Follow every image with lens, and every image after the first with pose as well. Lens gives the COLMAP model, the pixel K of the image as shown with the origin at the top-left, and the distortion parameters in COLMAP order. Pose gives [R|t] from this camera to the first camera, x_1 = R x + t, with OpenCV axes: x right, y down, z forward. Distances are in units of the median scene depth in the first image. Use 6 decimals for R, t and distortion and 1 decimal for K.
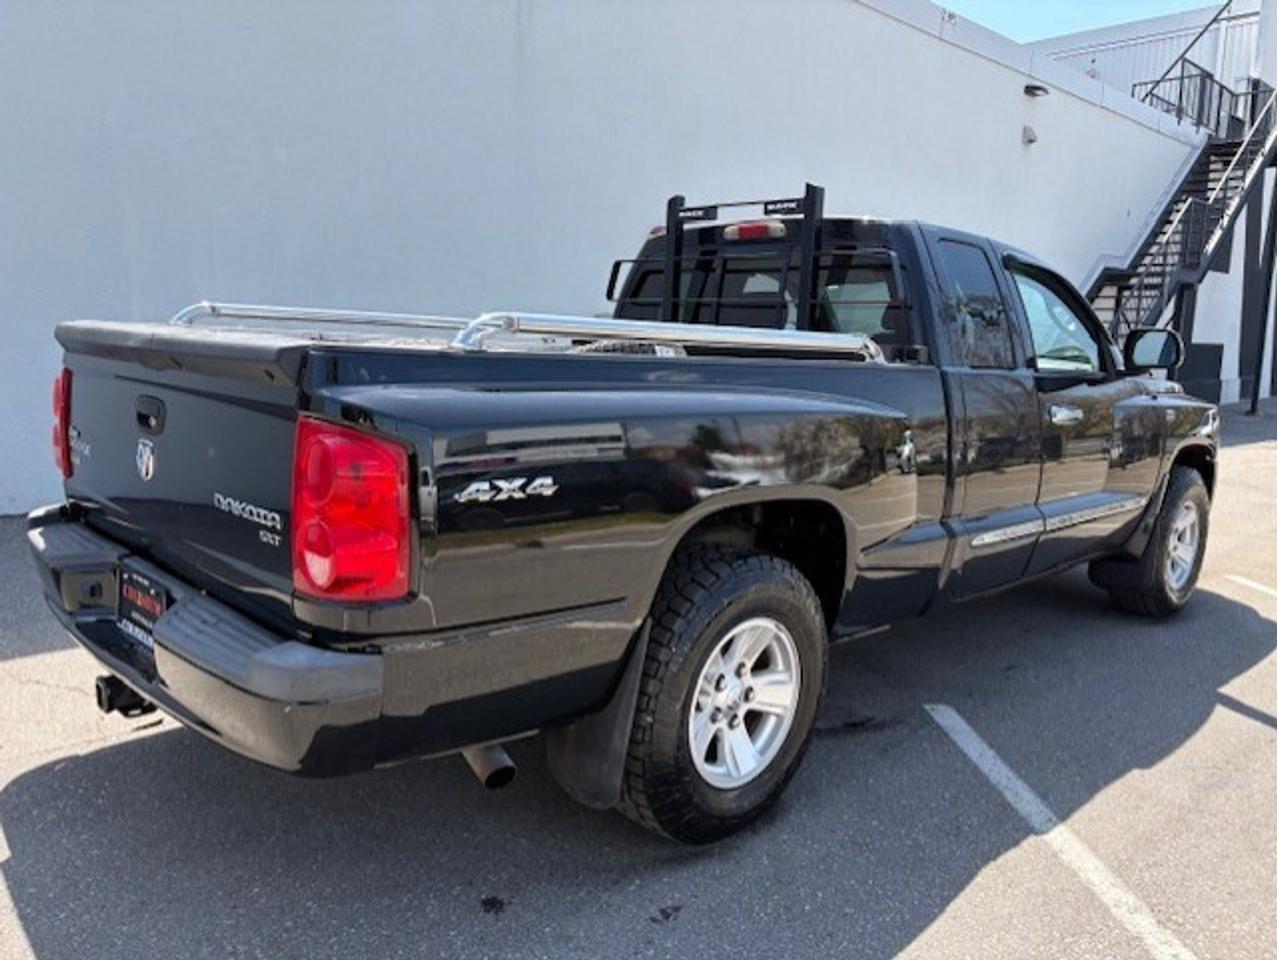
lens RADIAL K [[965.6, 0, 638.5], [0, 965.6, 480.0], [0, 0, 1]] dist [0.005400, 0.001223]
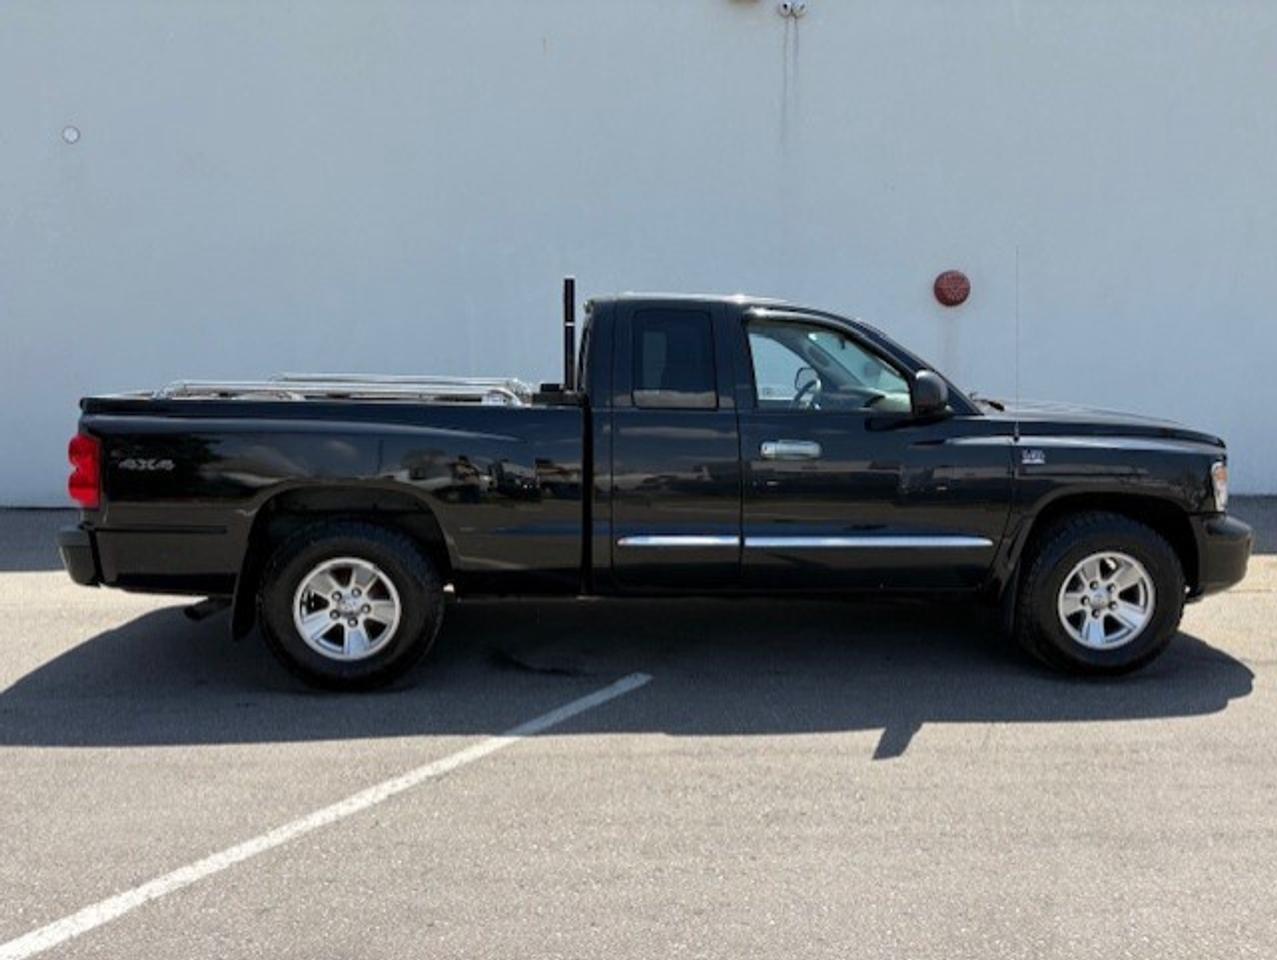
lens RADIAL K [[965.6, 0, 638.5], [0, 965.6, 480.0], [0, 0, 1]] dist [0.005400, 0.001223]
pose [[0.813697, 0.069332, -0.577140, 1.488072], [-0.077233, 0.996954, 0.010875, -0.047392], [0.576136, 0.035726, 0.816573, -0.068898]]
